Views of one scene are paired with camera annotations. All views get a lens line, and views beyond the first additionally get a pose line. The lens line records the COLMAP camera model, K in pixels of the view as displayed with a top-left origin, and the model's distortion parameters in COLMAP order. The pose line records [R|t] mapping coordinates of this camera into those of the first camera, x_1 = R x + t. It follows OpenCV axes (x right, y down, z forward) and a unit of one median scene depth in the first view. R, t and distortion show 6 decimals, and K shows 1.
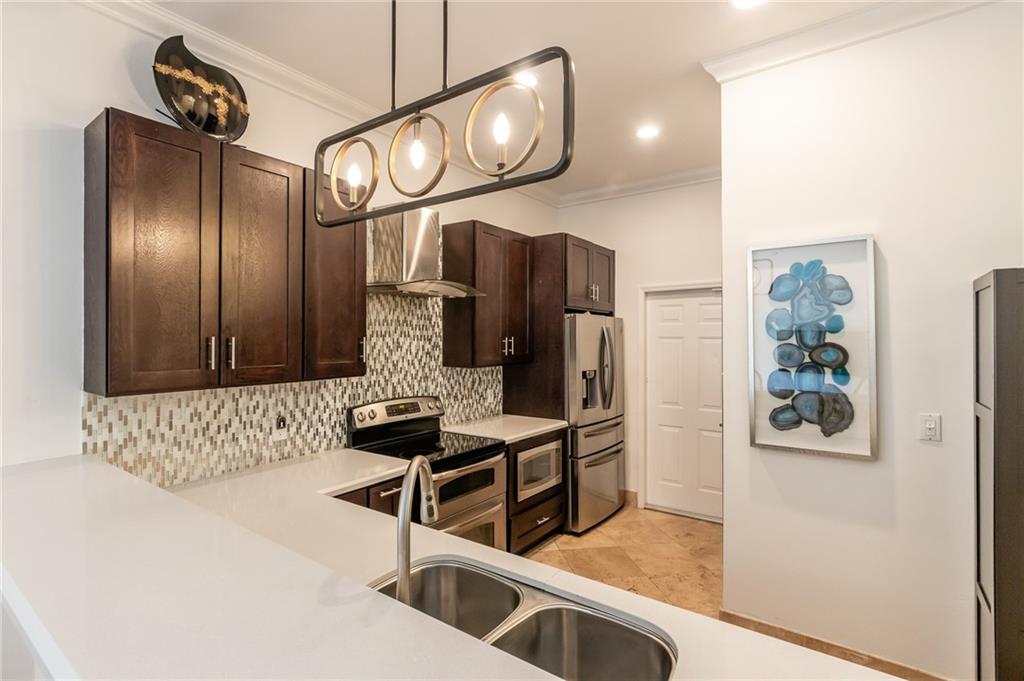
lens RADIAL K [[480.6, 0, 485.3], [0, 480.6, 331.7], [0, 0, 1]] dist [-0.000225, -0.000764]
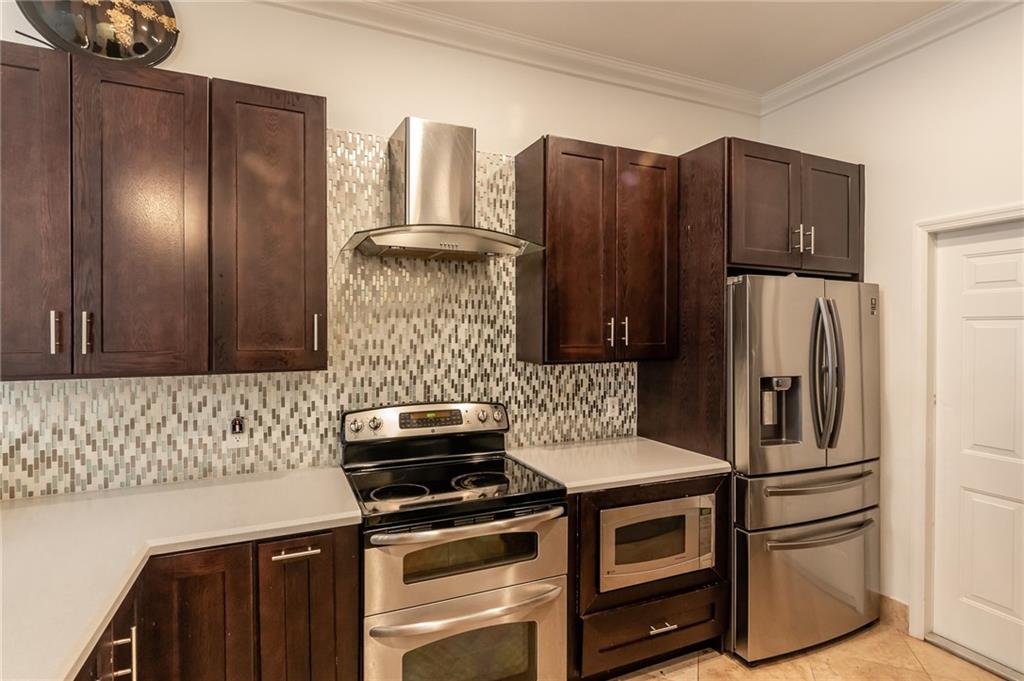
lens RADIAL K [[480.6, 0, 485.3], [0, 480.6, 331.7], [0, 0, 1]] dist [-0.000225, -0.000764]
pose [[0.864955, 0.002842, -0.501842, 0.245853], [0.005330, 0.999876, 0.014849, 0.022206], [0.501821, -0.015519, 0.864832, 0.421939]]
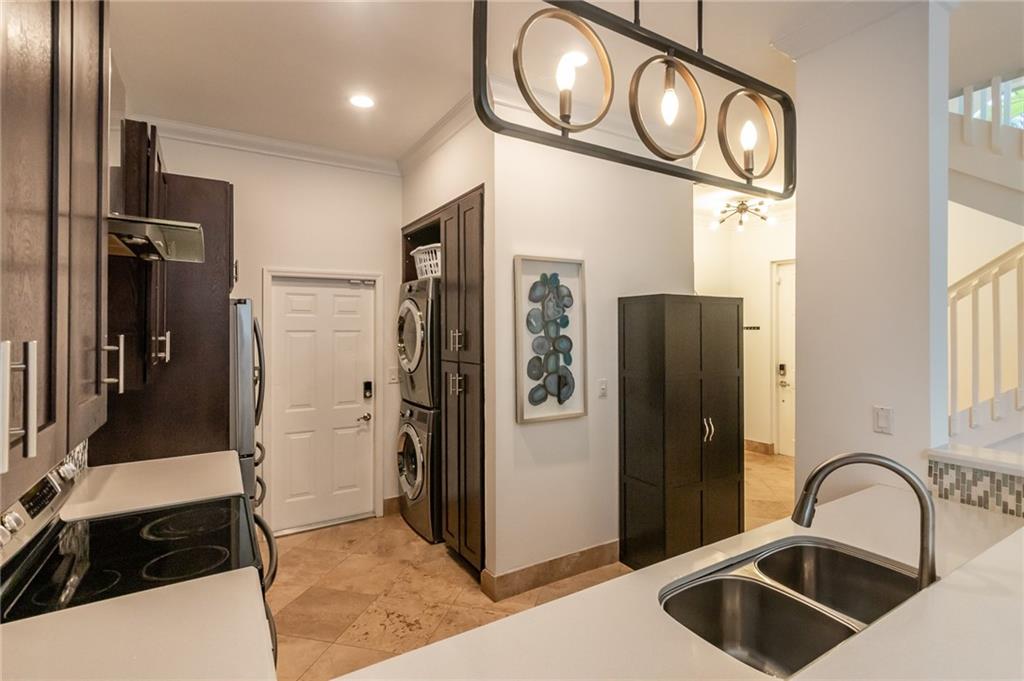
lens RADIAL K [[498.0, 0, 527.3], [0, 498.0, 324.3], [0, 0, 1]] dist [0.000432, 0.000043]
pose [[0.352979, 0.008219, 0.935595, -0.437826], [-0.010690, 0.999932, -0.004751, -0.000263], [-0.935570, -0.008325, 0.353043, 0.406478]]
